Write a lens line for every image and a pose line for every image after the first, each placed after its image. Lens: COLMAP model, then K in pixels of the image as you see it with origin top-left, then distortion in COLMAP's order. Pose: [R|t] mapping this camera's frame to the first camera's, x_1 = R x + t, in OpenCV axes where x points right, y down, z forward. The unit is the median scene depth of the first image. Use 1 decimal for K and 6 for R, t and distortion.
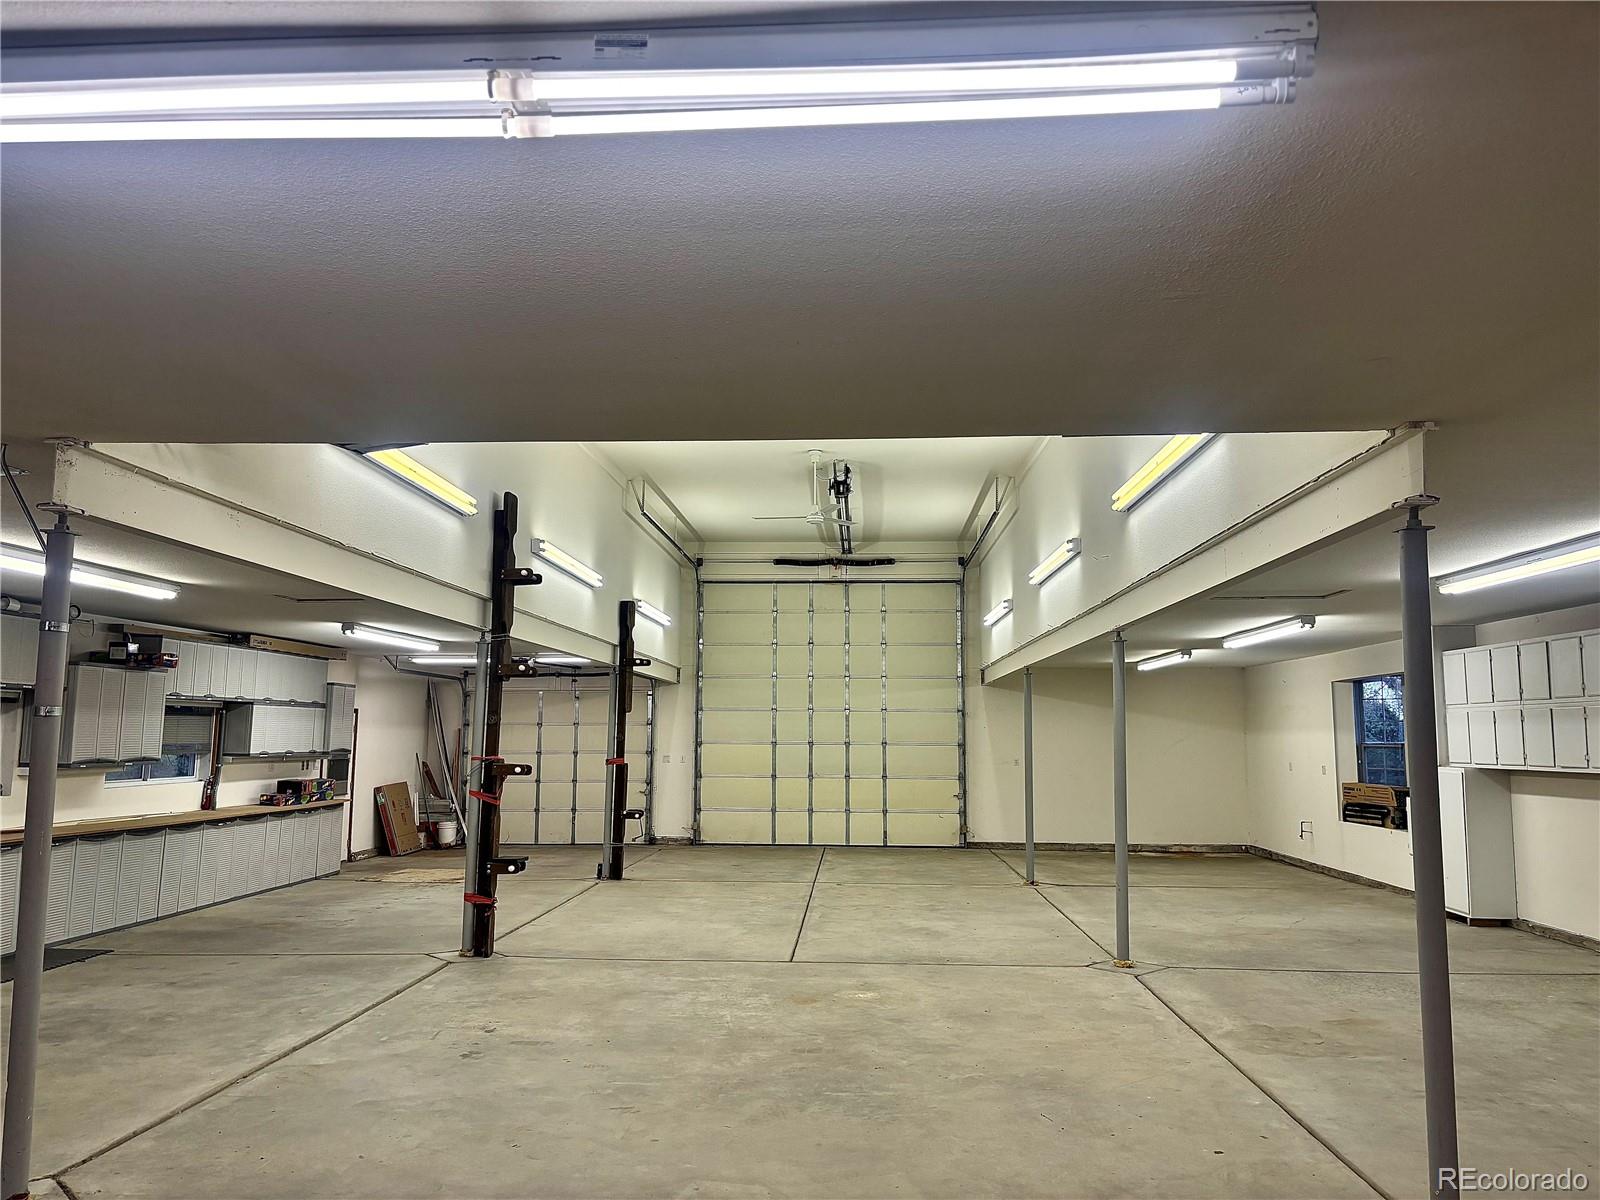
lens RADIAL K [[1198.5, 0, 800.0], [0, 1198.5, 600.0], [0, 0, 1]] dist [0.019918, 0.000403]
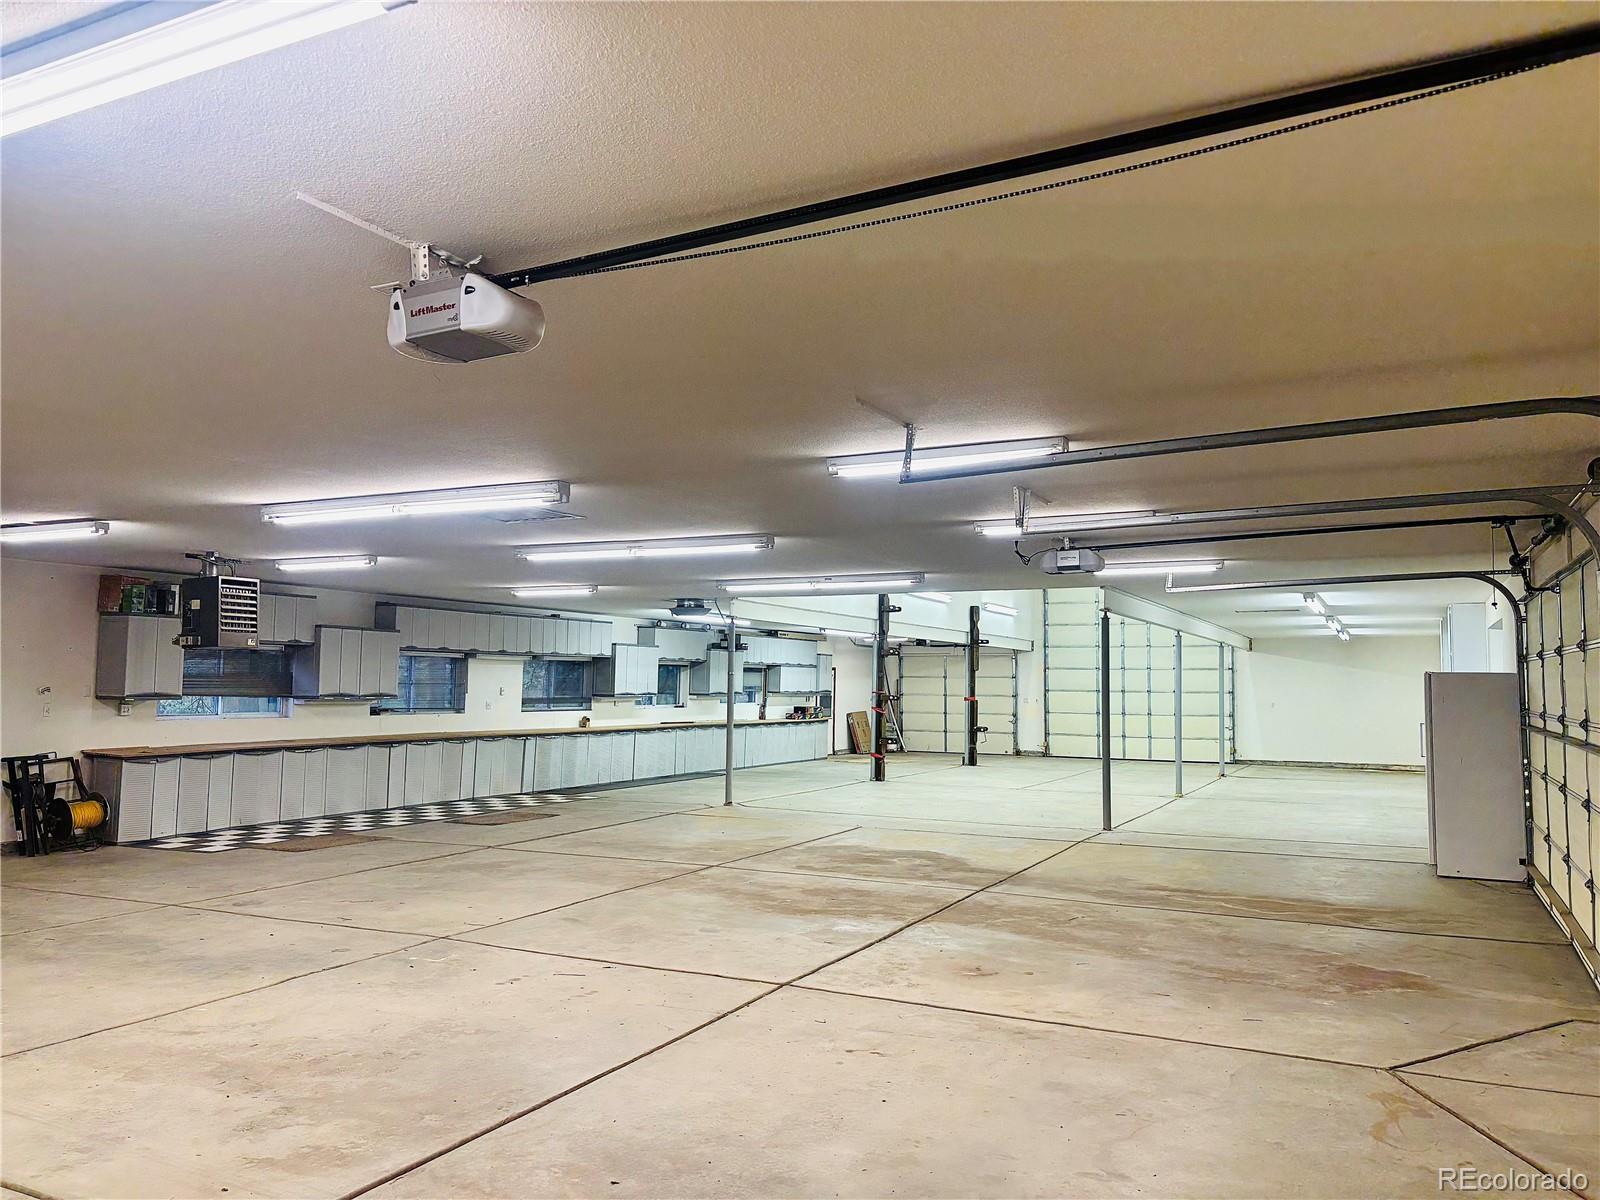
lens RADIAL K [[1181.9, 0, 800.0], [0, 1181.9, 600.0], [0, 0, 1]] dist [0.176150, -0.378911]
pose [[0.918252, -0.023476, -0.395300, 0.305786], [0.038362, 0.998820, 0.029794, -0.069999], [0.394134, -0.042523, 0.918069, -0.679185]]
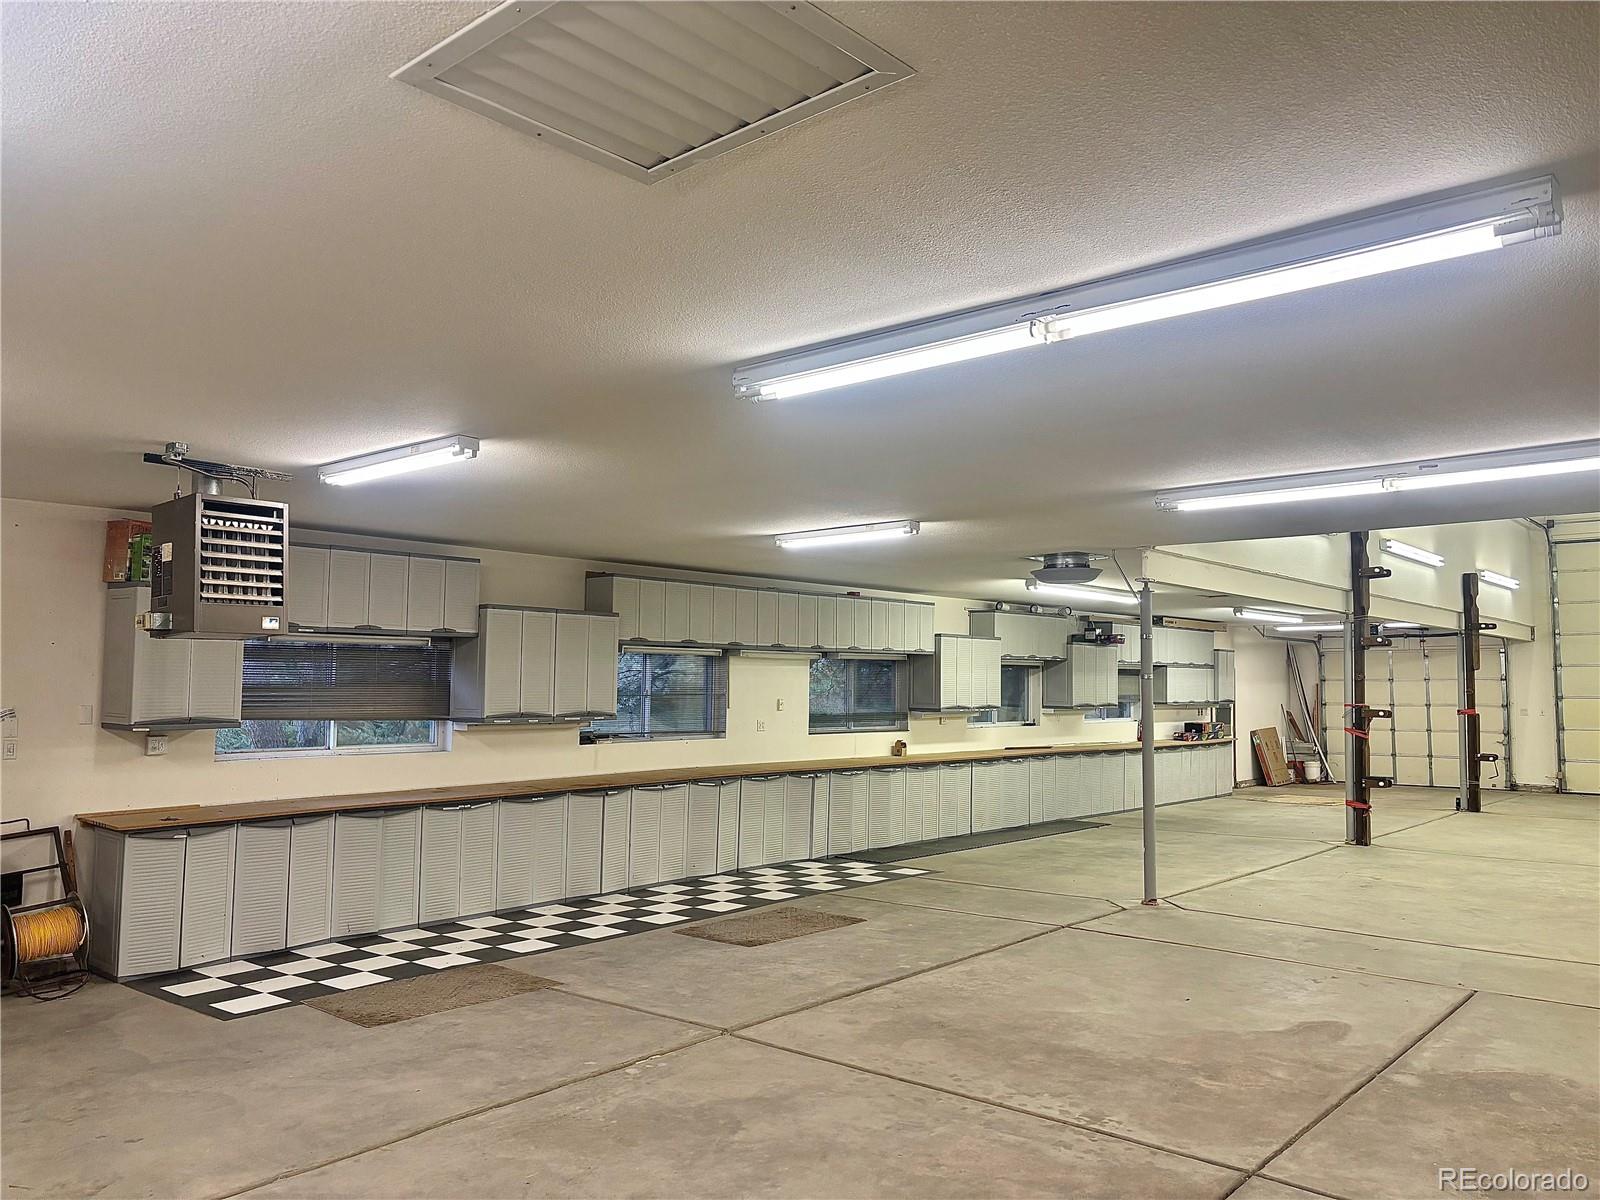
lens RADIAL K [[1198.5, 0, 800.0], [0, 1198.5, 600.0], [0, 0, 1]] dist [0.019918, 0.000403]
pose [[0.787918, -0.046510, -0.614021, 0.060529], [0.069195, 0.997515, 0.013234, -0.034253], [0.611880, -0.052915, 0.789179, -0.316977]]
